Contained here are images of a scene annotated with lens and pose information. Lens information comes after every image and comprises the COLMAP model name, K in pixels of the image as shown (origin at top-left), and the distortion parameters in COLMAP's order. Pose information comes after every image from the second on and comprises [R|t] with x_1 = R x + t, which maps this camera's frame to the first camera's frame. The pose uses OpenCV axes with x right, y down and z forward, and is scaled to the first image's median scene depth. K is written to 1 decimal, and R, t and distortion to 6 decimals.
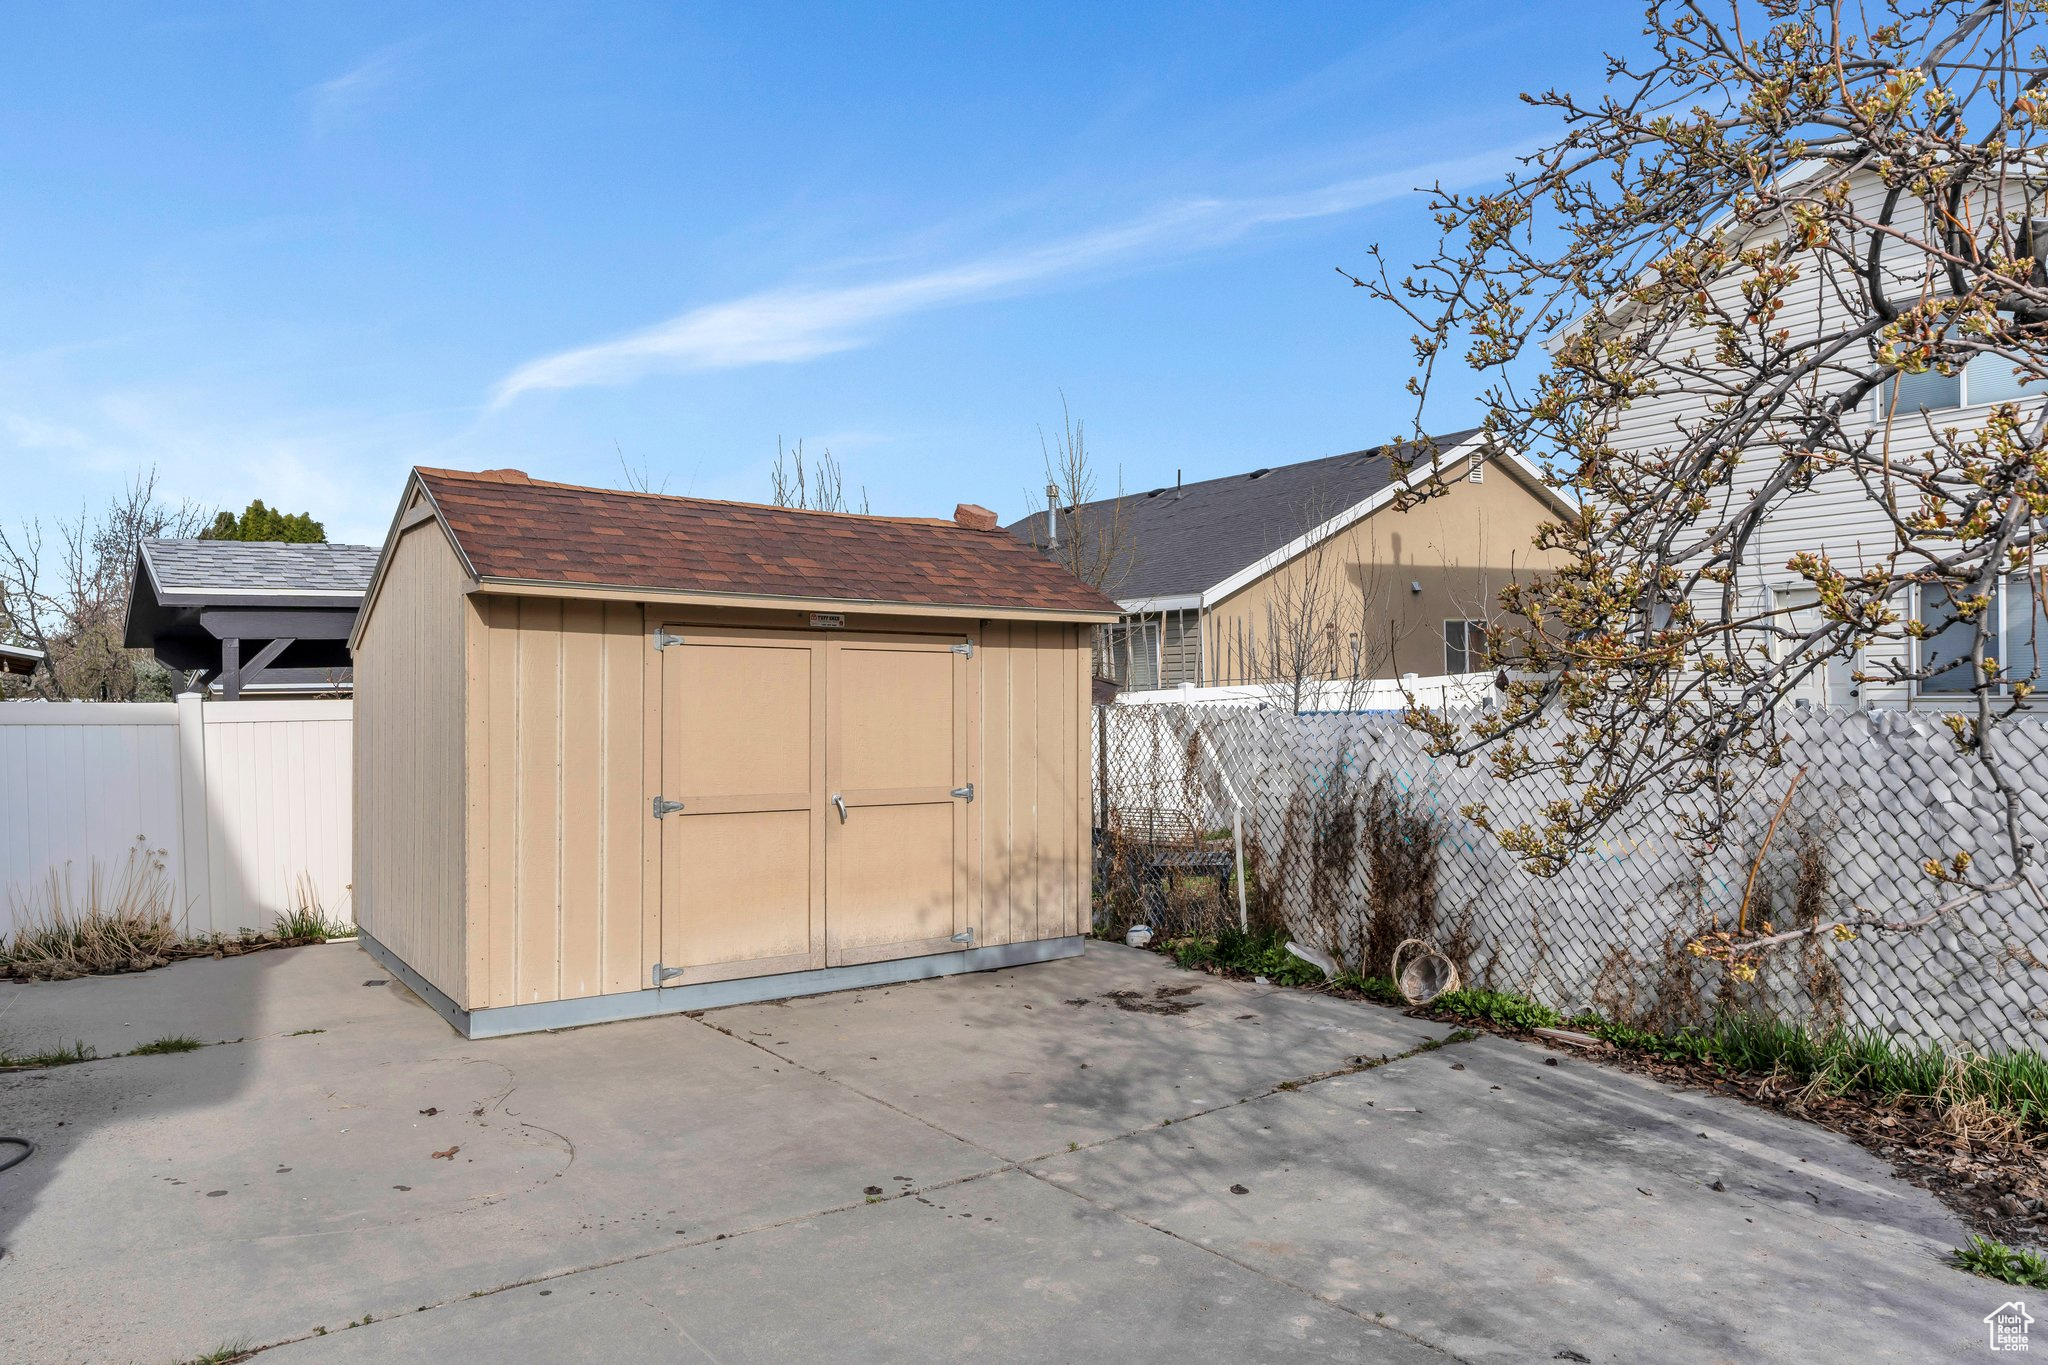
lens RADIAL K [[1340.1, 0, 1024.0], [0, 1340.1, 682.5], [0, 0, 1]] dist [0.005468, 0.000196]
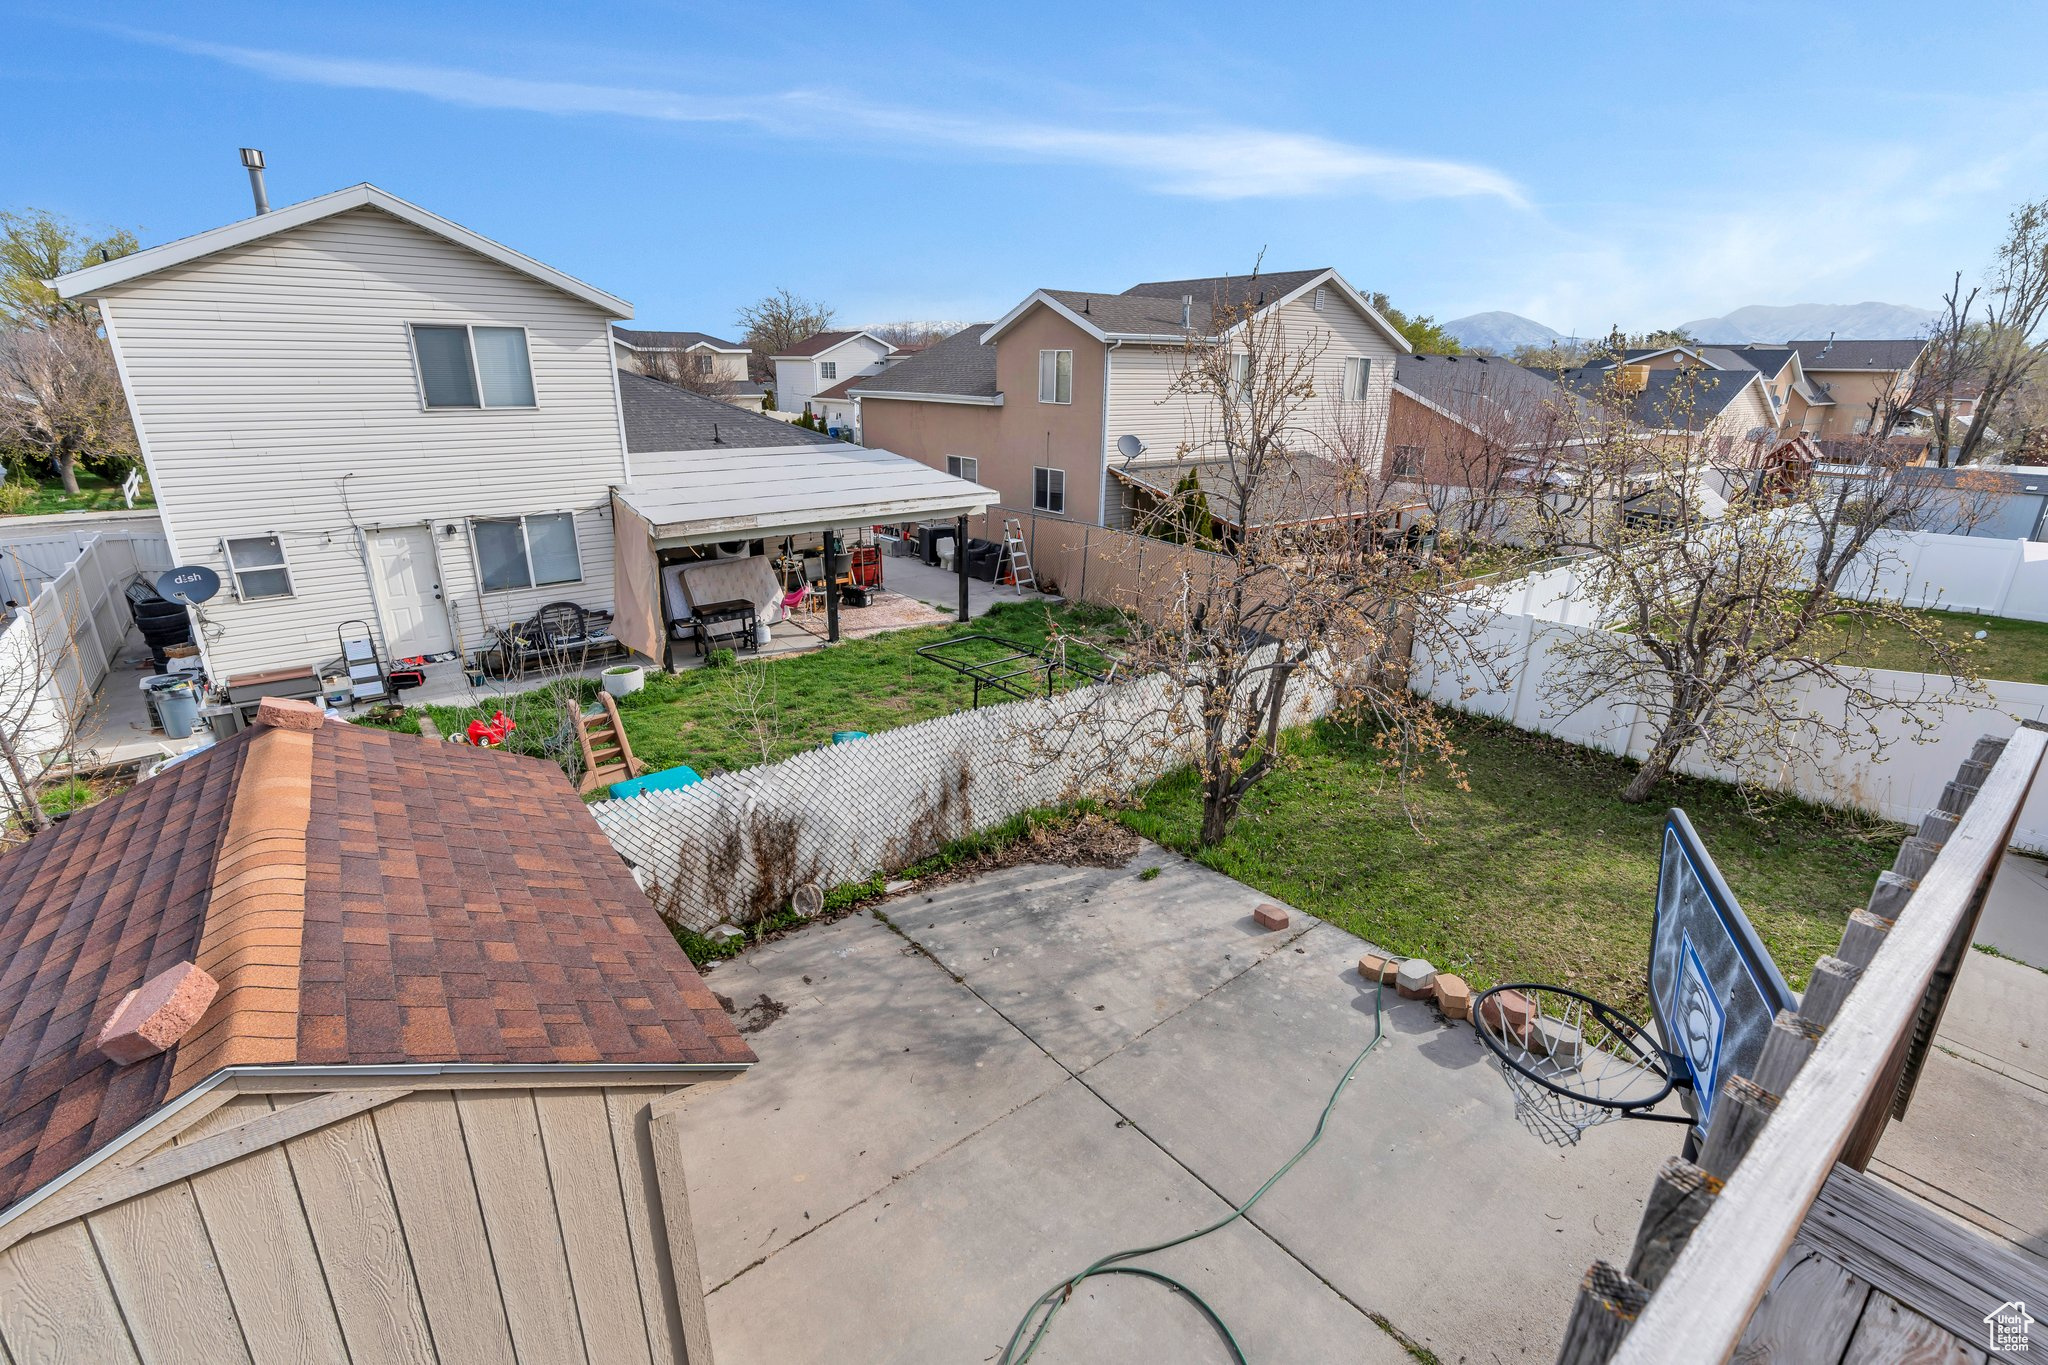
lens RADIAL K [[899.0, 0, 1024.0], [0, 899.0, 682.5], [0, 0, 1]] dist [-0.006767, 0.001238]
pose [[-0.000256, -0.299500, 0.954096, -0.705505], [-0.003208, 0.954092, 0.299497, -0.388279], [-0.999995, -0.002984, -0.001205, 0.673124]]
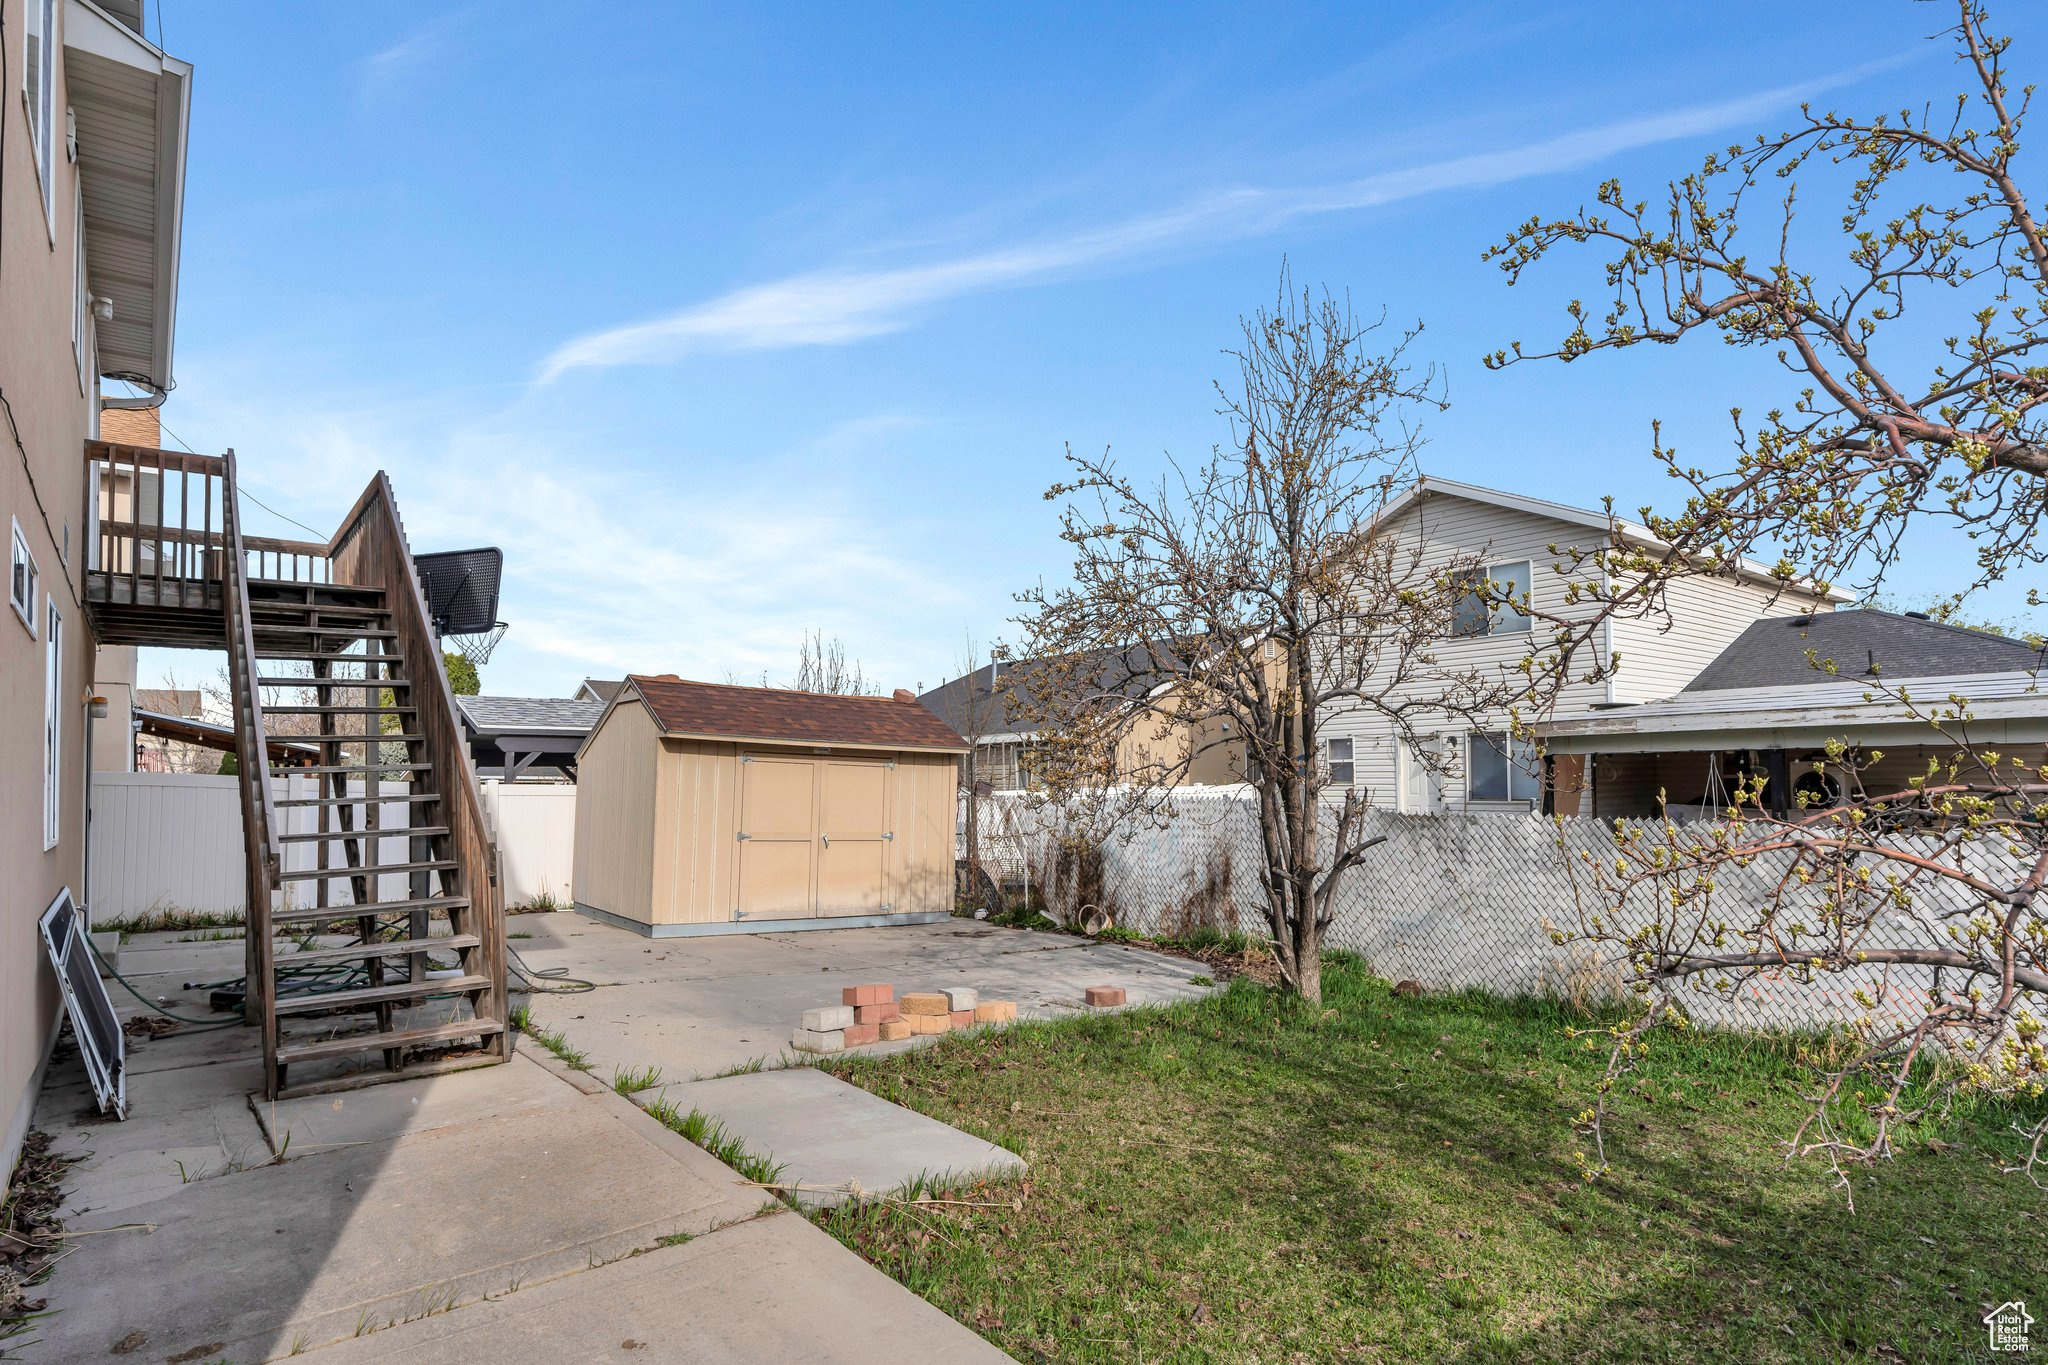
lens RADIAL K [[1117.9, 0, 1043.7], [0, 1117.9, 716.9], [0, 0, 1]] dist [-0.003493, -0.000125]
pose [[0.999323, 0.021173, 0.030071, 0.145171], [-0.019288, 0.997911, -0.061665, 0.002094], [-0.031314, 0.061043, 0.997644, -0.754985]]
